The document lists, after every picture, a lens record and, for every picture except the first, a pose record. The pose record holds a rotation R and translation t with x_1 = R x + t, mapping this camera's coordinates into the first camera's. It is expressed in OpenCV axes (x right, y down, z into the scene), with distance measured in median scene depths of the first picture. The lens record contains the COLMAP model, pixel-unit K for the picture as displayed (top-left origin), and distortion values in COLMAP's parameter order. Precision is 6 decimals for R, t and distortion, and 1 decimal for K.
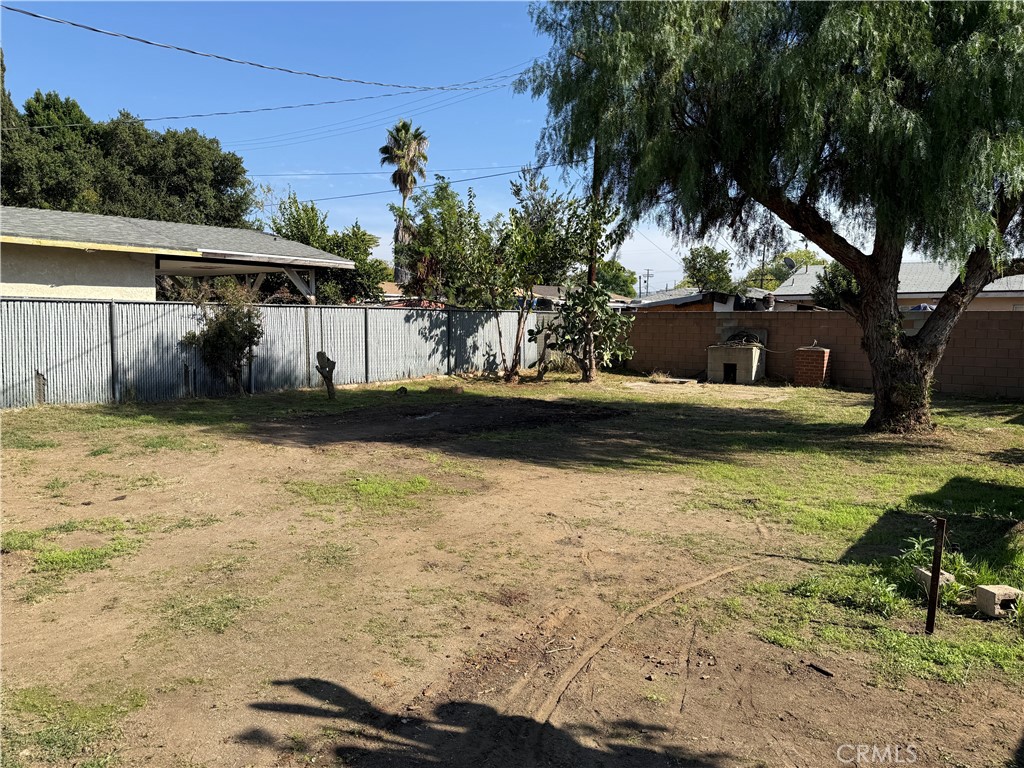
lens RADIAL K [[722.8, 0, 514.6], [0, 722.8, 378.8], [0, 0, 1]] dist [0.026123, -0.045980]
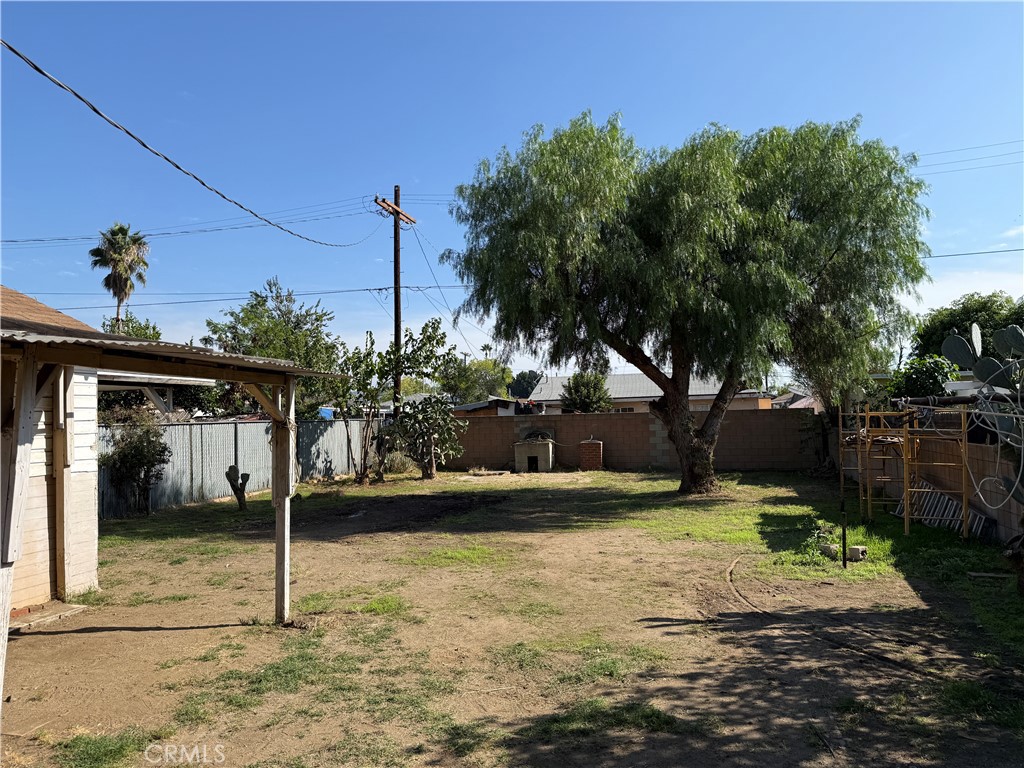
lens RADIAL K [[719.9, 0, 520.5], [0, 719.9, 387.3], [0, 0, 1]] dist [0.077068, -0.103168]
pose [[0.896048, -0.012450, 0.443783, -0.391046], [0.069675, 0.991163, -0.112876, -0.000304], [-0.438456, 0.132063, 0.888997, -0.178524]]
